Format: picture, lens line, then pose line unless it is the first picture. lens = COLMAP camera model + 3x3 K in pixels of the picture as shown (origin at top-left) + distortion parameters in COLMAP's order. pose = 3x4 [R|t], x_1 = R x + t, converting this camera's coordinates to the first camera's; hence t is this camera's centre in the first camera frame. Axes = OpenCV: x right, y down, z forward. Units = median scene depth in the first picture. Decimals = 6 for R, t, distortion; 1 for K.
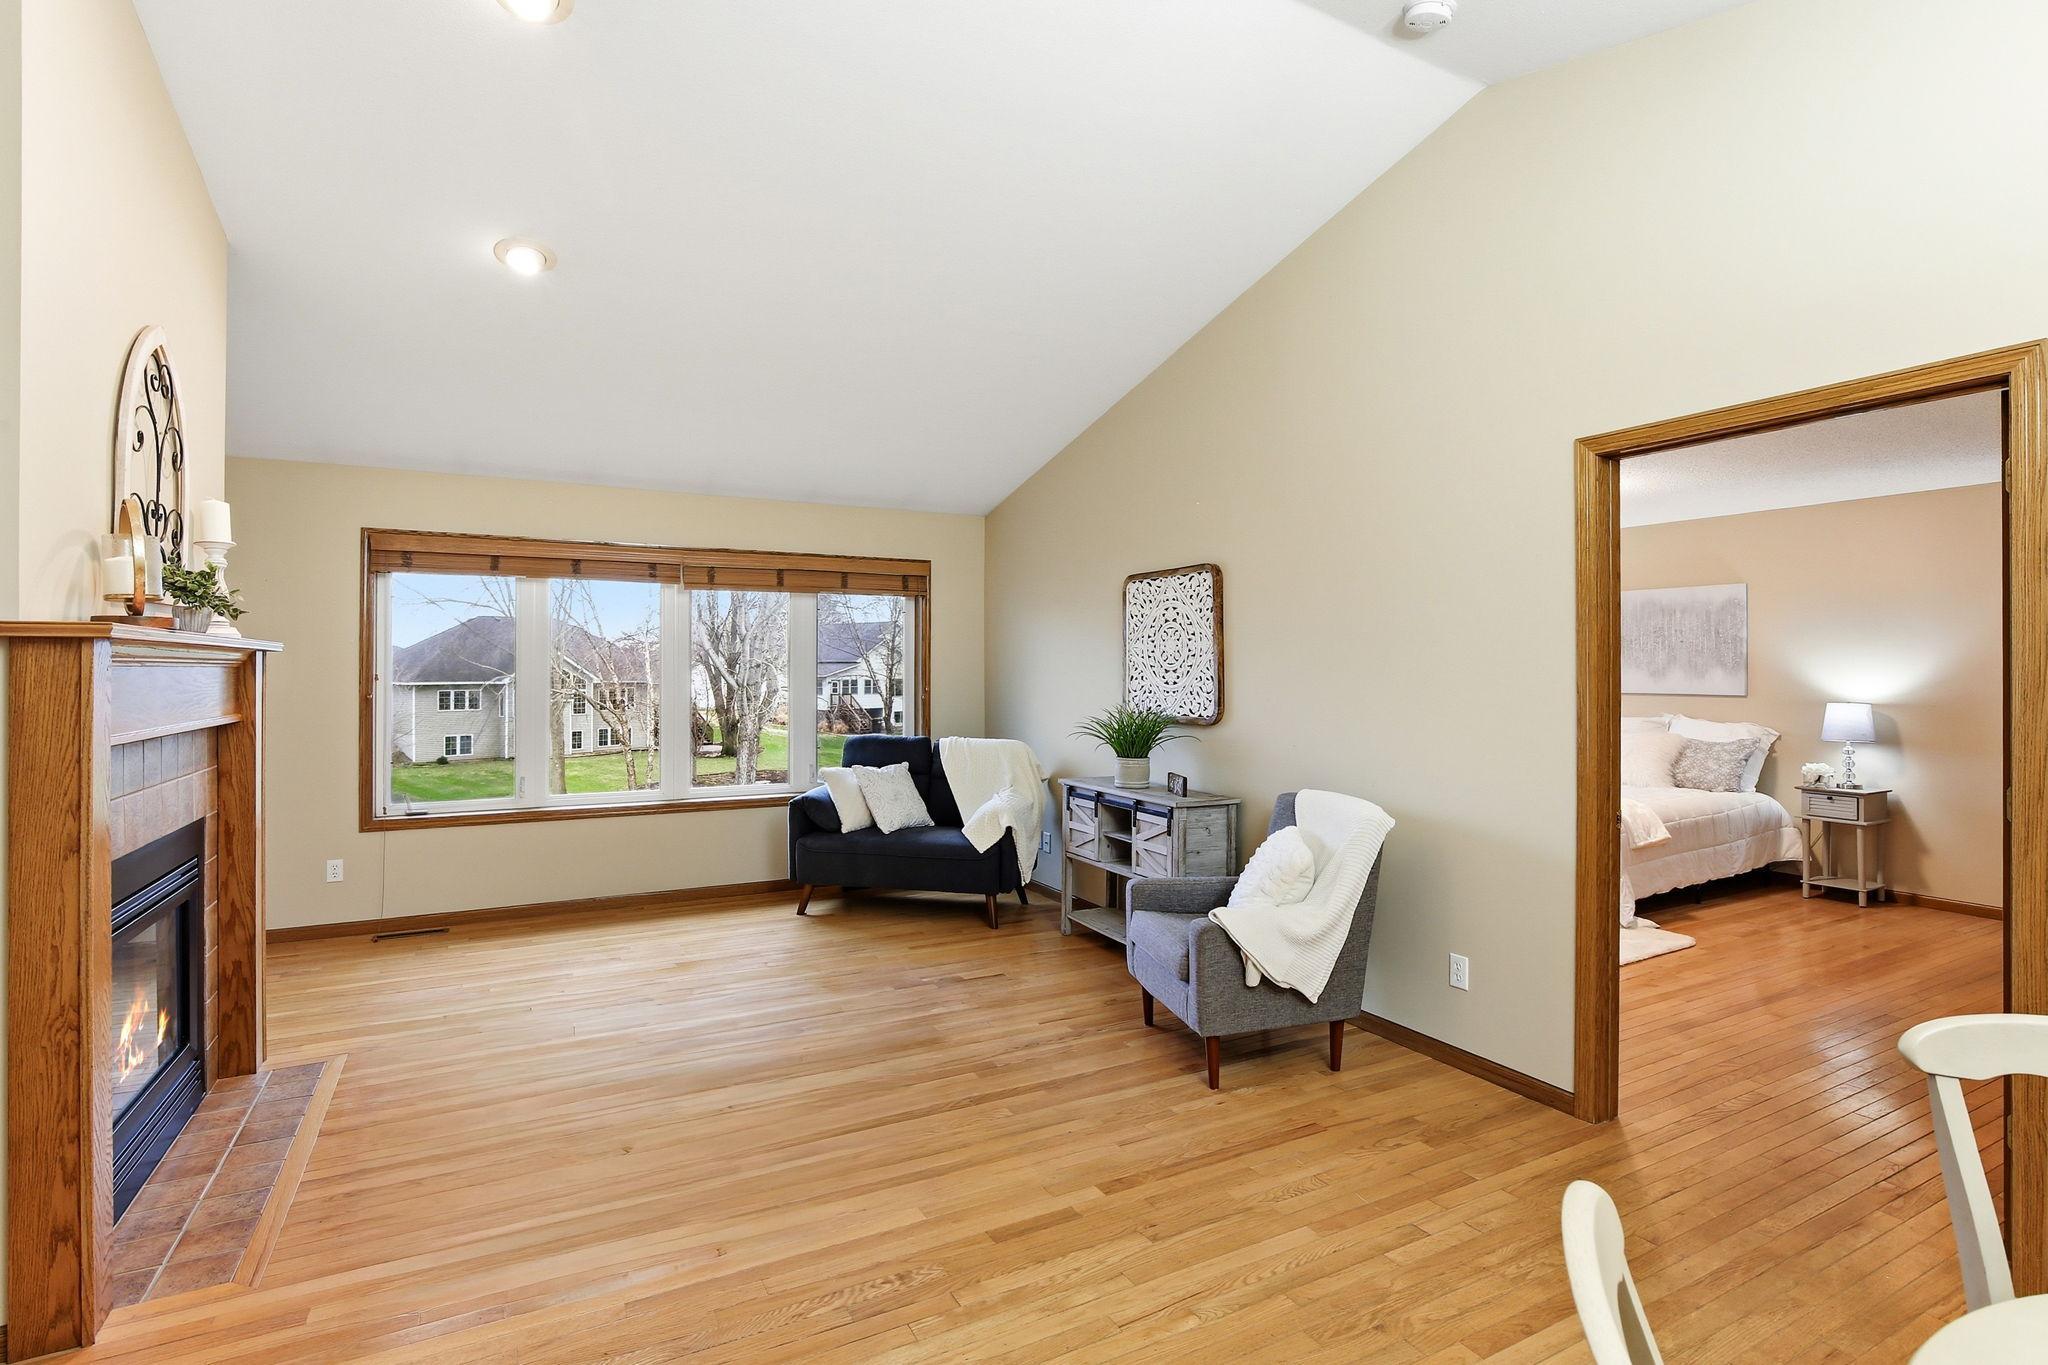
lens RADIAL K [[945.9, 0, 1008.2], [0, 945.9, 667.1], [0, 0, 1]] dist [-0.004524, 0.000008]
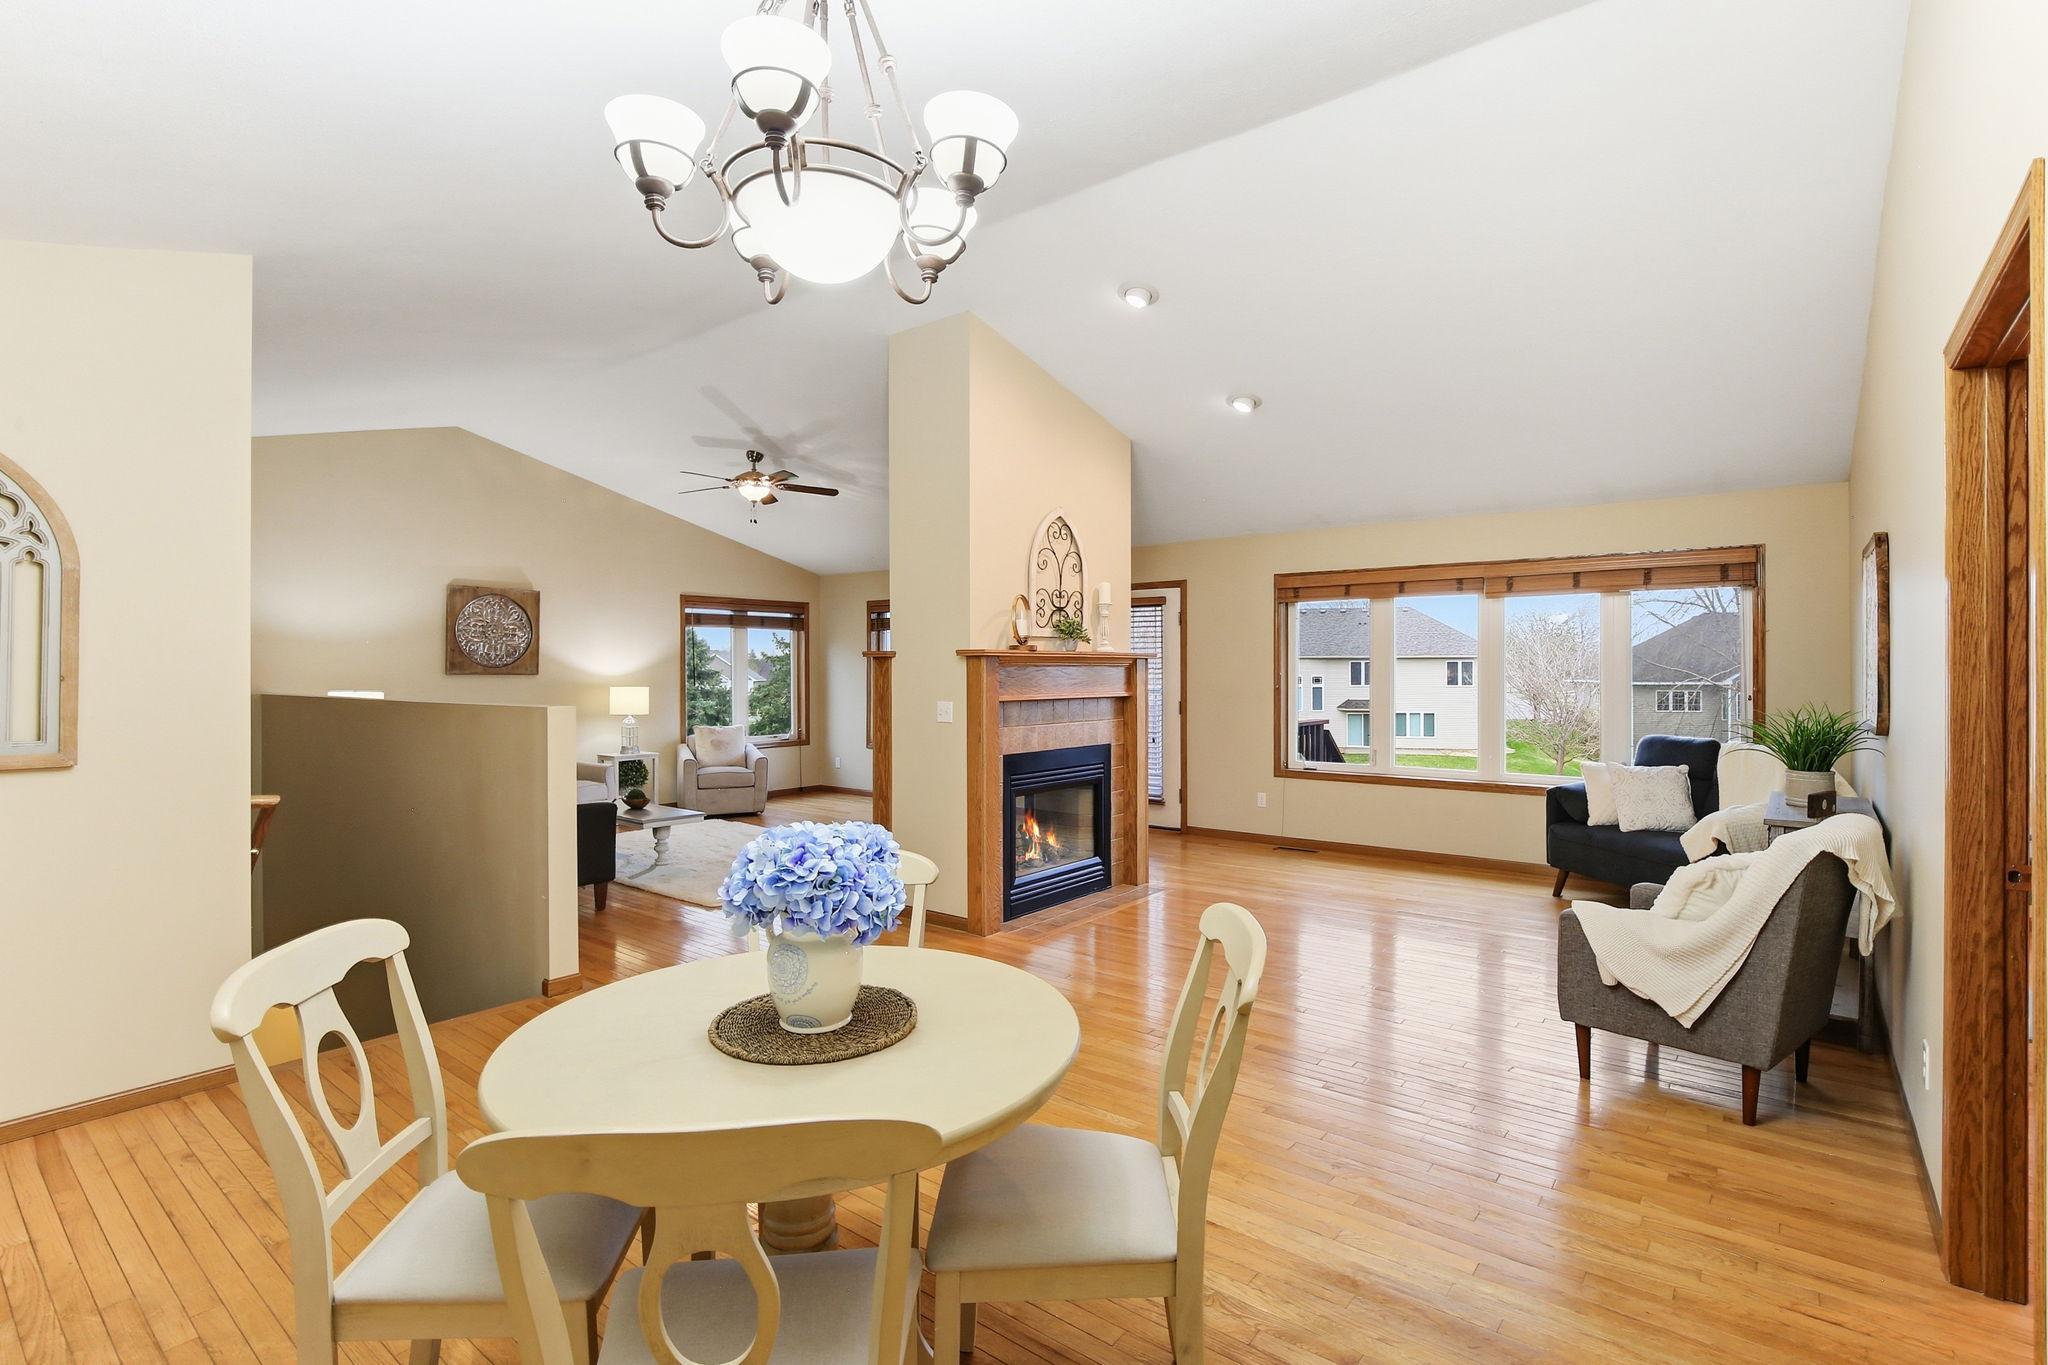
lens RADIAL K [[962.9, 0, 1068.4], [0, 962.9, 676.8], [0, 0, 1]] dist [-0.001112, -0.000138]
pose [[0.435534, 0.003674, -0.900165, 0.596961], [0.004874, 0.999967, 0.006439, 0.004079], [0.900159, -0.007192, 0.435502, 0.036621]]
